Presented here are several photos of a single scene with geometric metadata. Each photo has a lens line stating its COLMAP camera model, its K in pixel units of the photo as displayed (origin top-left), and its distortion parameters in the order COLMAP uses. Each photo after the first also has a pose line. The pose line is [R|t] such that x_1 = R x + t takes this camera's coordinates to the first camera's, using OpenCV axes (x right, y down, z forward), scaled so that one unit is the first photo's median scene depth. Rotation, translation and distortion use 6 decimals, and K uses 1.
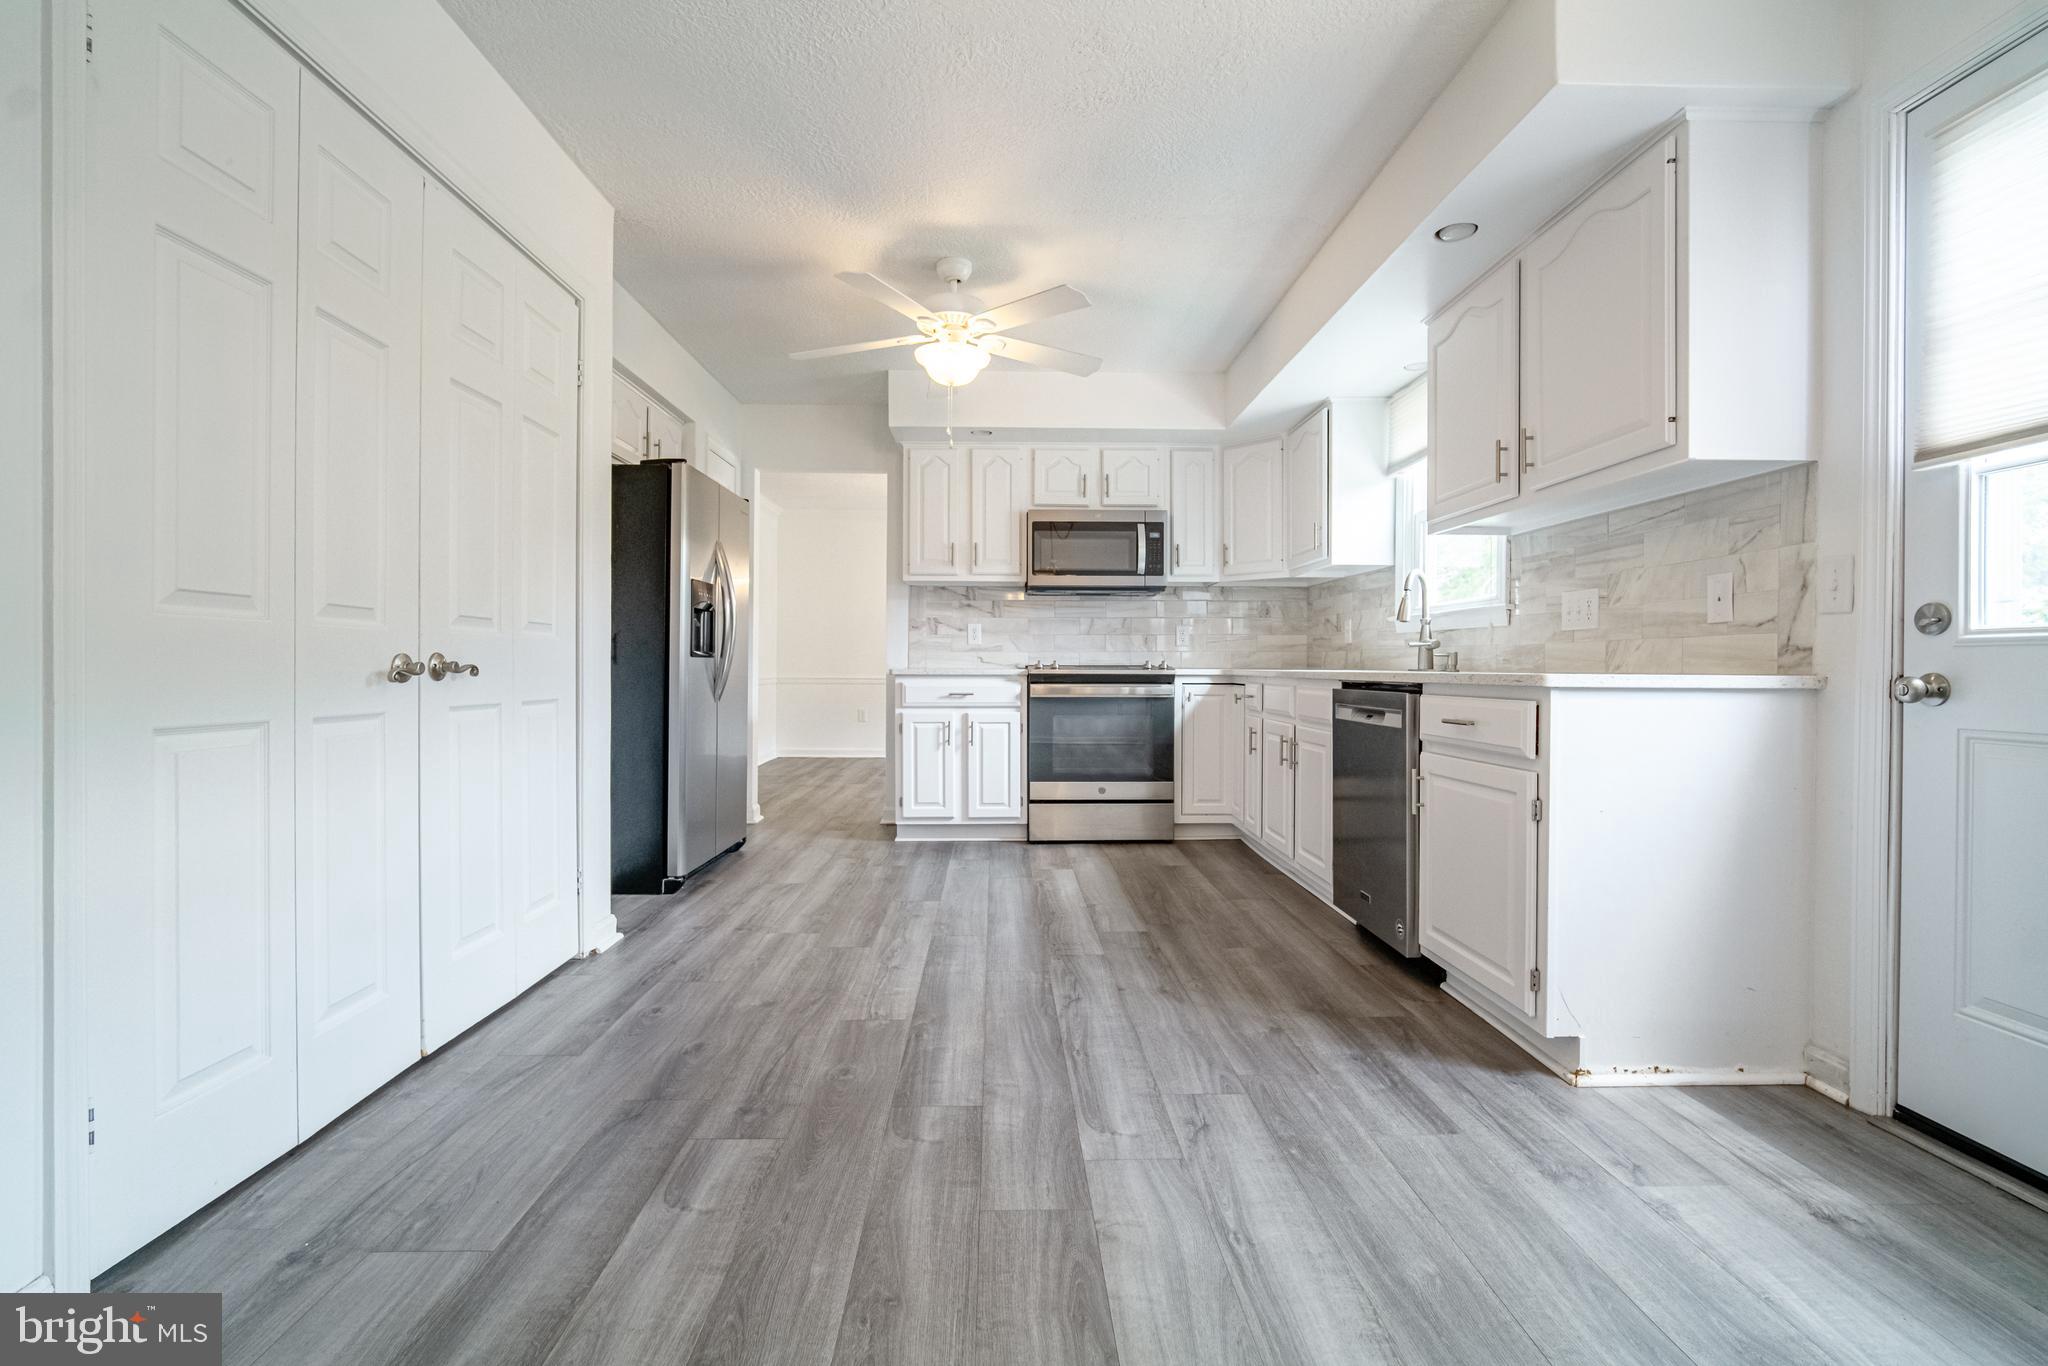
lens RADIAL K [[899.3, 0, 1011.4], [0, 899.3, 675.1], [0, 0, 1]] dist [-0.007313, 0.000561]
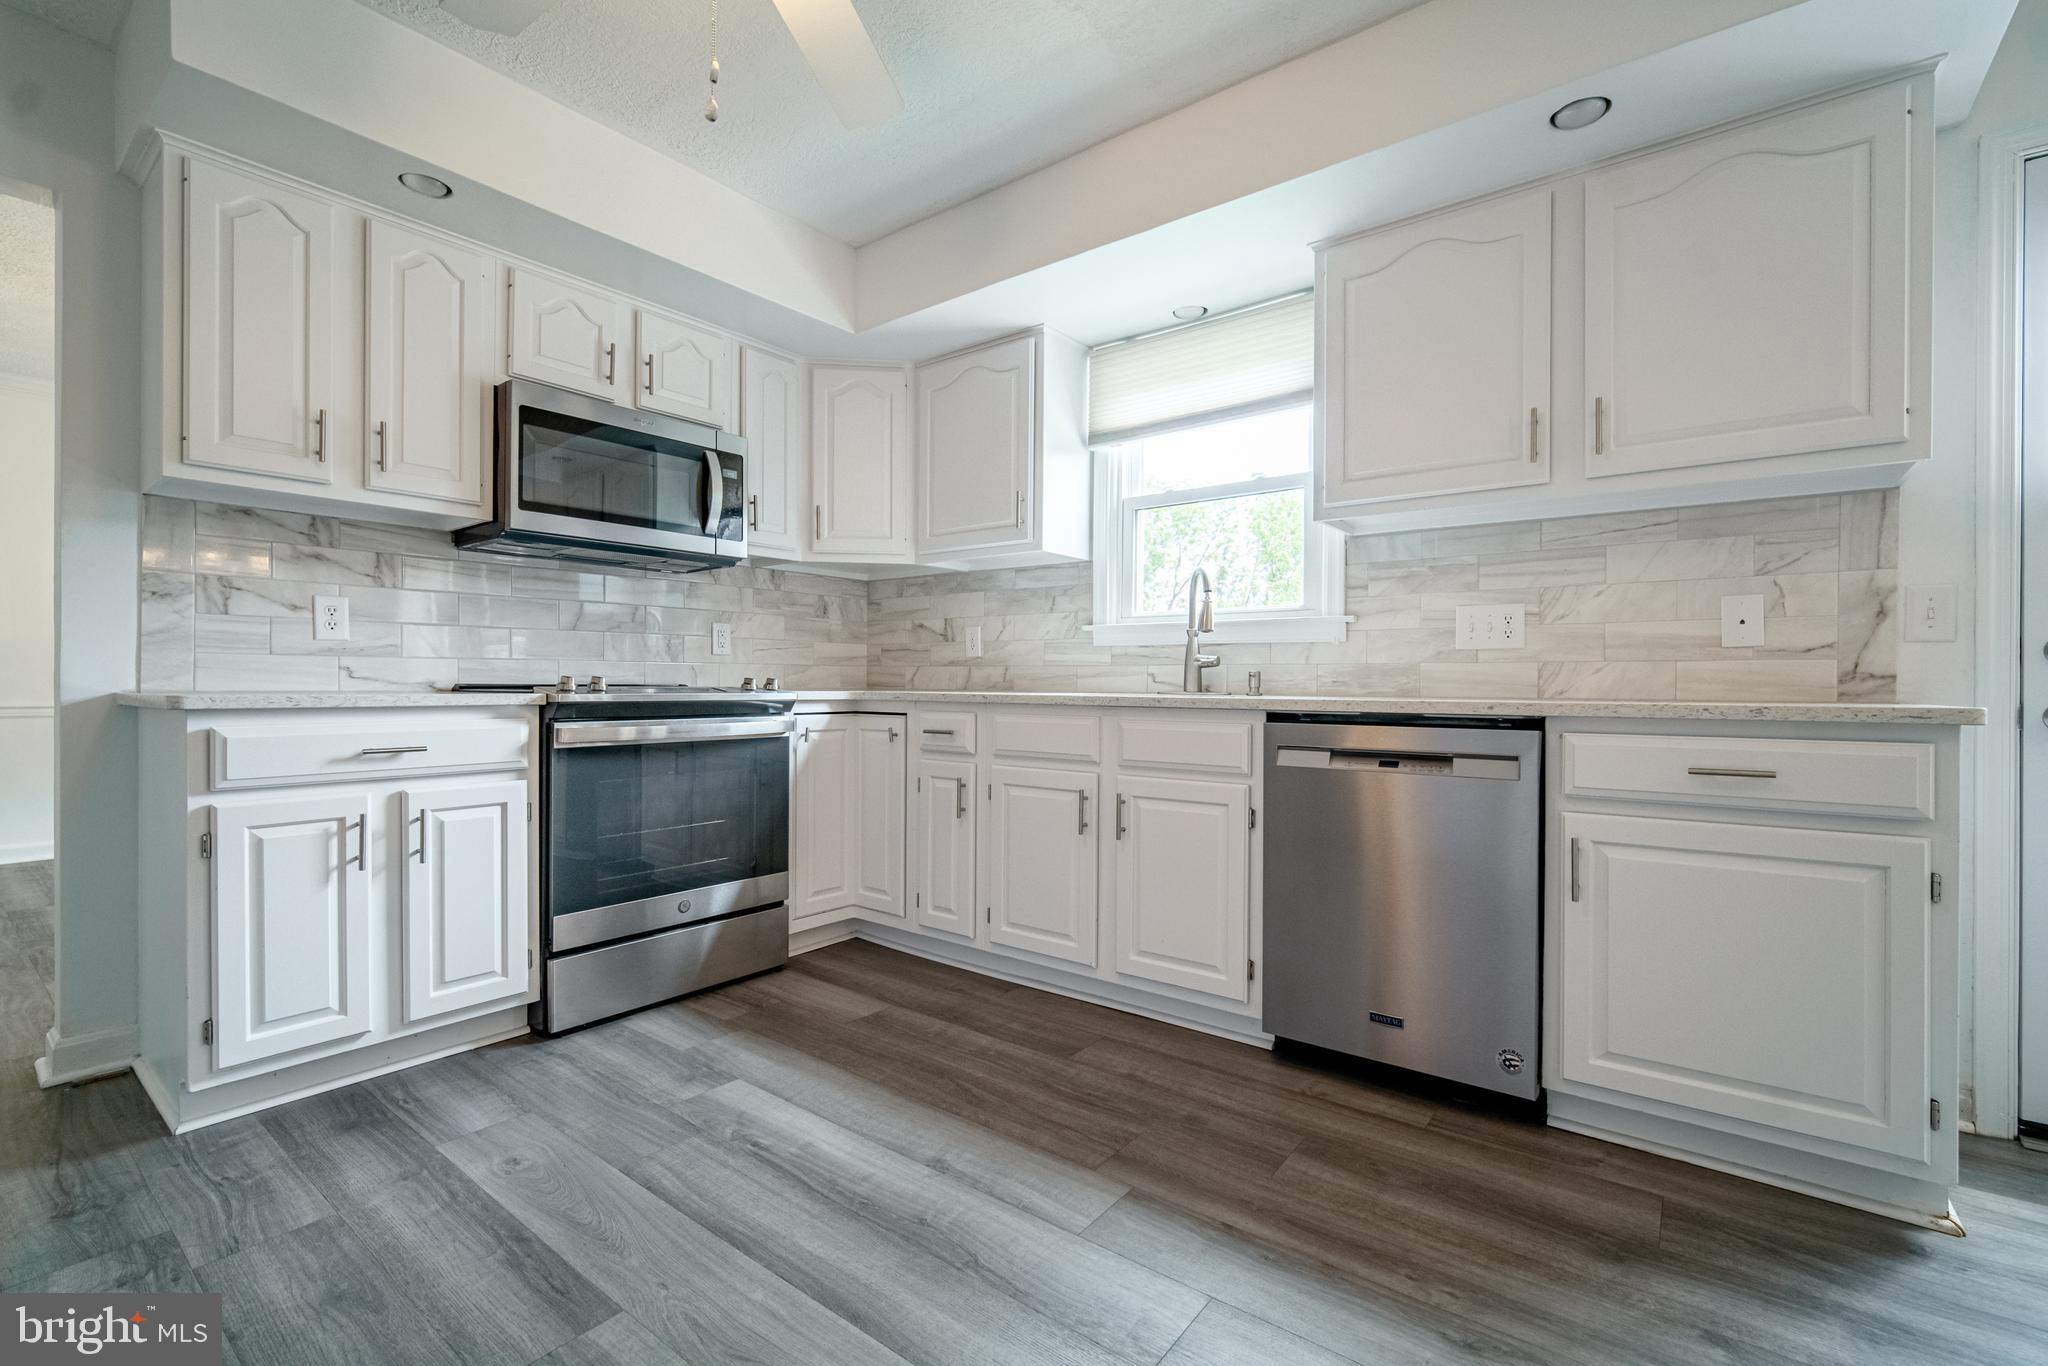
lens RADIAL K [[899.3, 0, 1023.3], [0, 899.3, 688.1], [0, 0, 1]] dist [-0.007313, 0.000561]
pose [[0.629691, -0.002751, 0.776841, -0.202846], [0.003520, 0.999994, 0.000689, -0.008791], [-0.776838, 0.002300, 0.629697, 0.477622]]
